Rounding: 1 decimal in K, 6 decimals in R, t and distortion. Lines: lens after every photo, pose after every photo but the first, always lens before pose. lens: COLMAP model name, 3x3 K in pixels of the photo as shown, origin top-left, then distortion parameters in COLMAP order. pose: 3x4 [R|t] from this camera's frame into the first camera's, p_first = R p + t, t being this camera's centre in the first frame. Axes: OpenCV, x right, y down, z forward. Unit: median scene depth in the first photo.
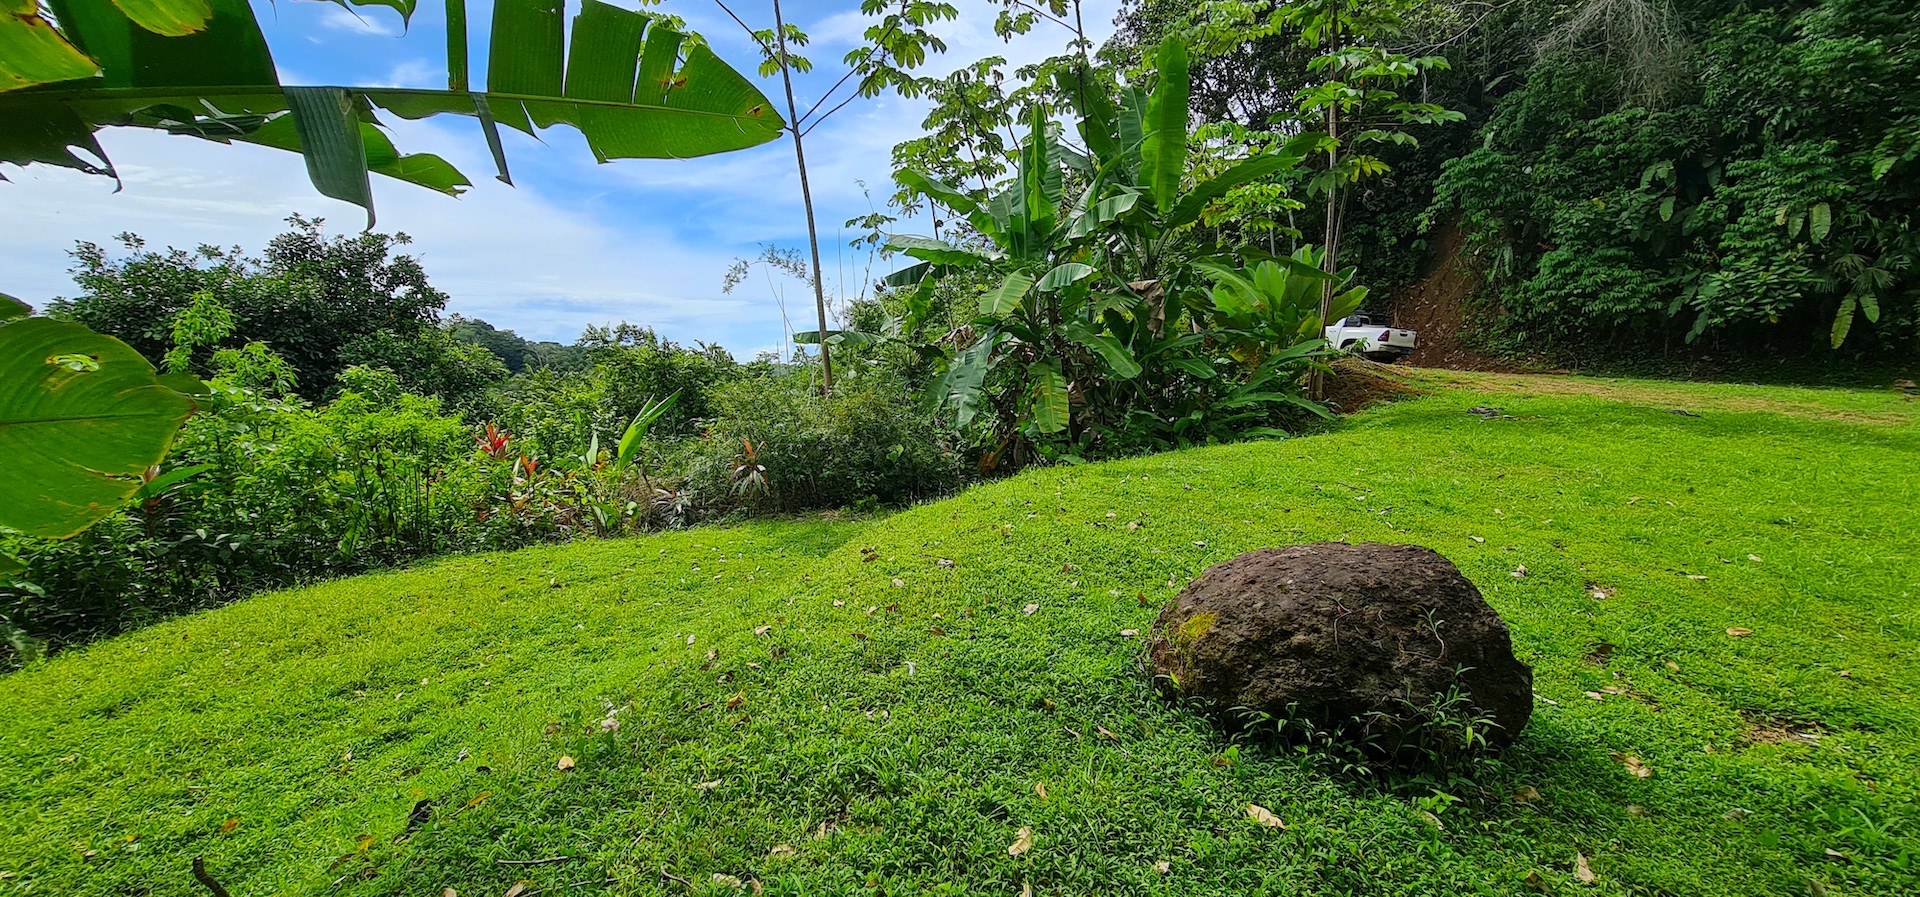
lens RADIAL K [[803.1, 0, 956.1], [0, 803.1, 437.5], [0, 0, 1]] dist [-0.001462, -0.000043]
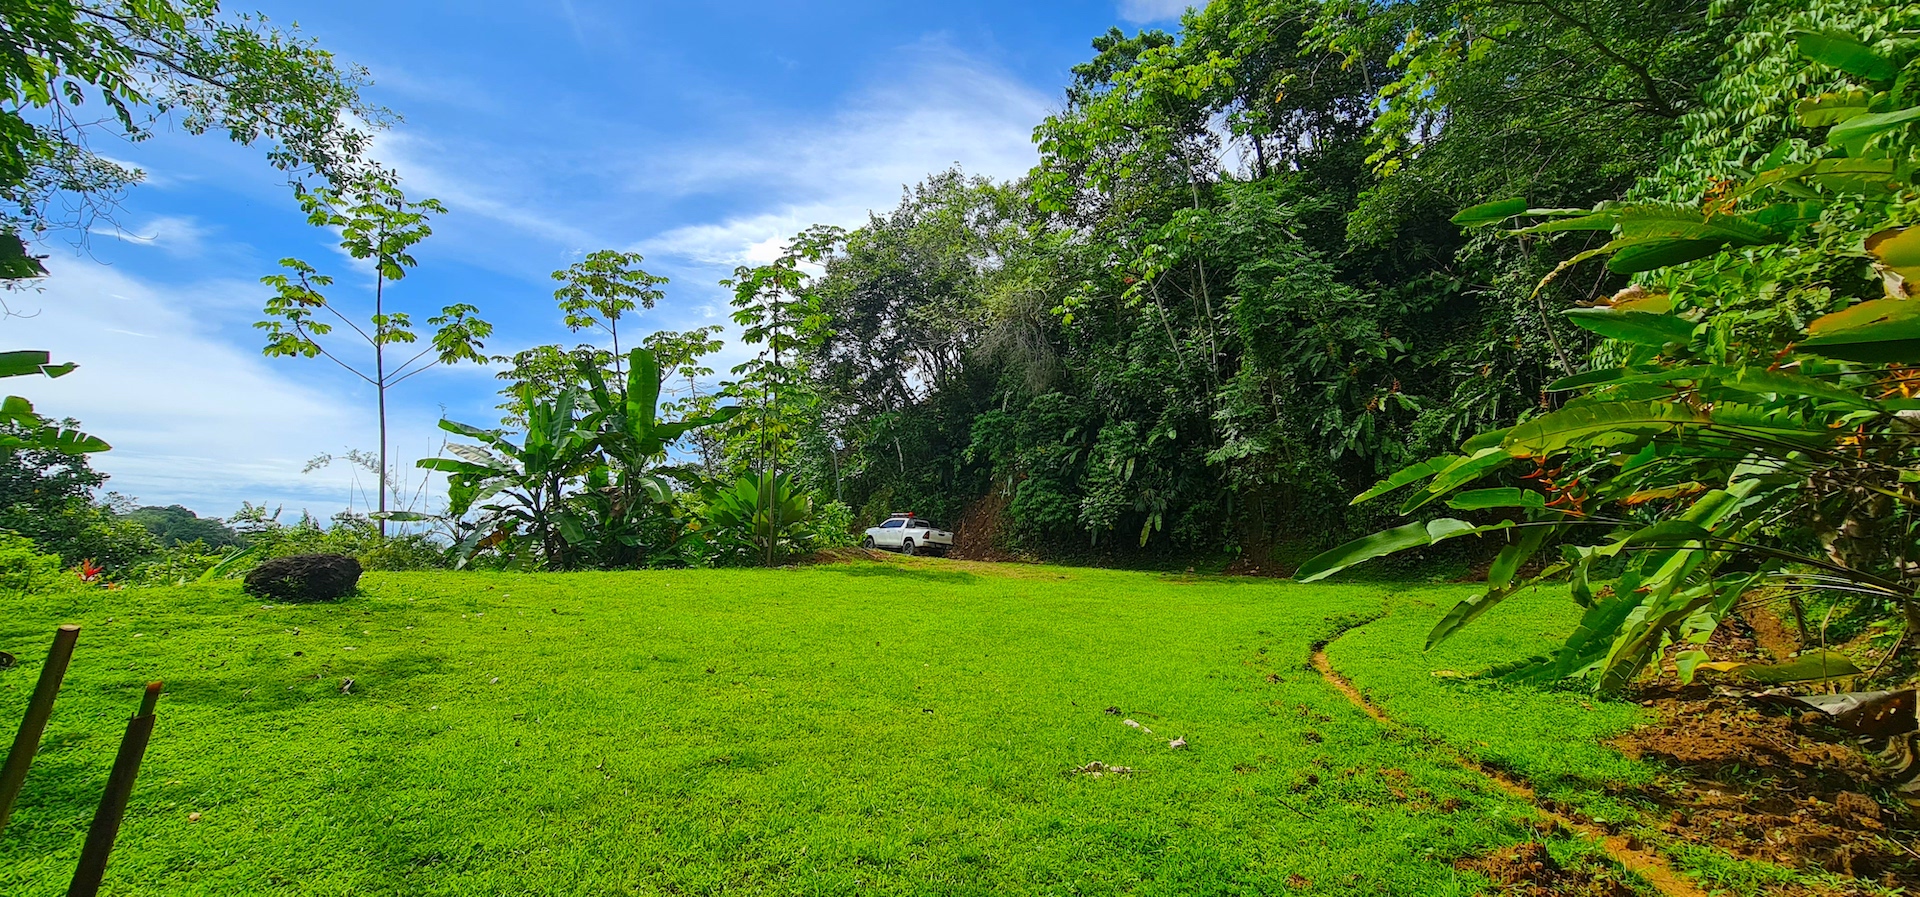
lens RADIAL K [[803.1, 0, 956.1], [0, 803.1, 437.5], [0, 0, 1]] dist [-0.001462, -0.000043]
pose [[0.970916, 0.055464, 0.232906, 0.254295], [0.005095, 0.967790, -0.251708, 0.058003], [-0.239365, 0.245574, 0.939360, -0.342630]]
